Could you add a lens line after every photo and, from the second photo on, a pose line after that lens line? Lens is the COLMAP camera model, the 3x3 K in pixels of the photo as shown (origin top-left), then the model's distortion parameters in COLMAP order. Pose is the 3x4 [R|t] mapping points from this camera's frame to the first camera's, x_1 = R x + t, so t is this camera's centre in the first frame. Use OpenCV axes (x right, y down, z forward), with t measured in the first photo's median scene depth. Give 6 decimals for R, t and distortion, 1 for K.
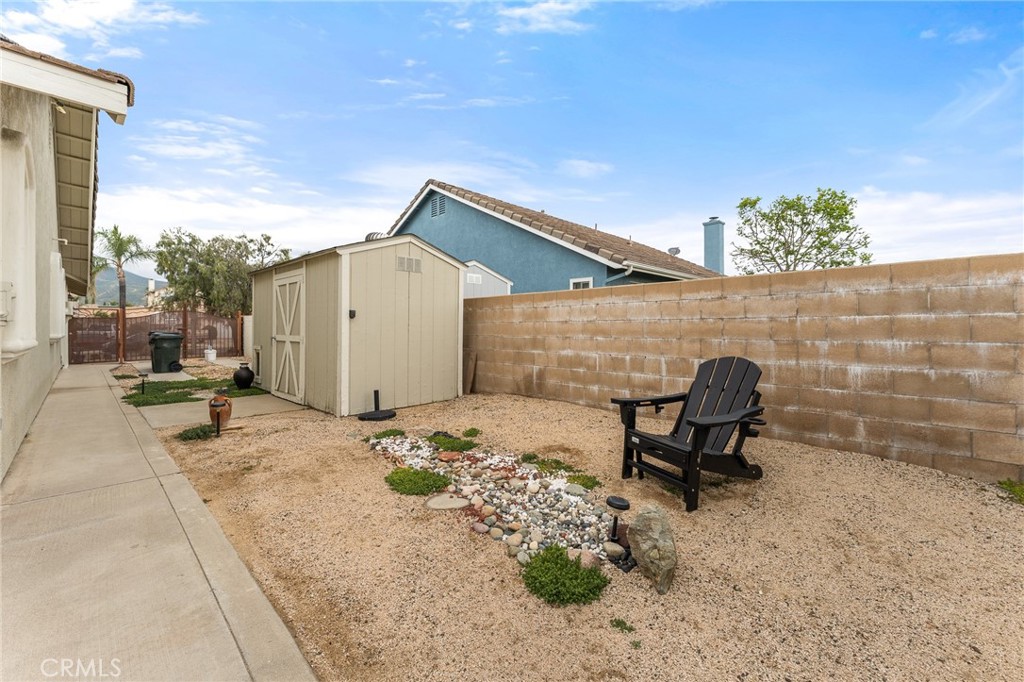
lens RADIAL K [[411.9, 0, 512.0], [0, 411.9, 341.0], [0, 0, 1]] dist [0.000020, 0.000149]
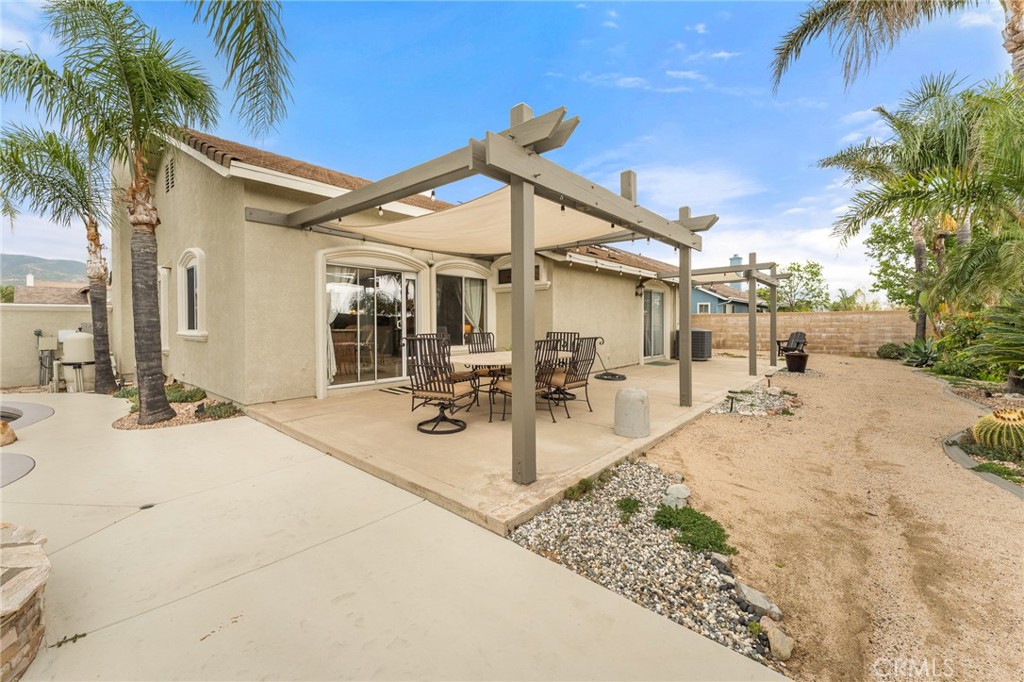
lens RADIAL K [[416.4, 0, 512.0], [0, 416.4, 341.0], [0, 0, 1]] dist [0.000925, 0.000264]
pose [[0.998320, -0.000961, 0.057937, -1.750410], [0.000527, 0.999972, 0.007516, 0.061805], [-0.057943, -0.007472, 0.998292, -2.071682]]
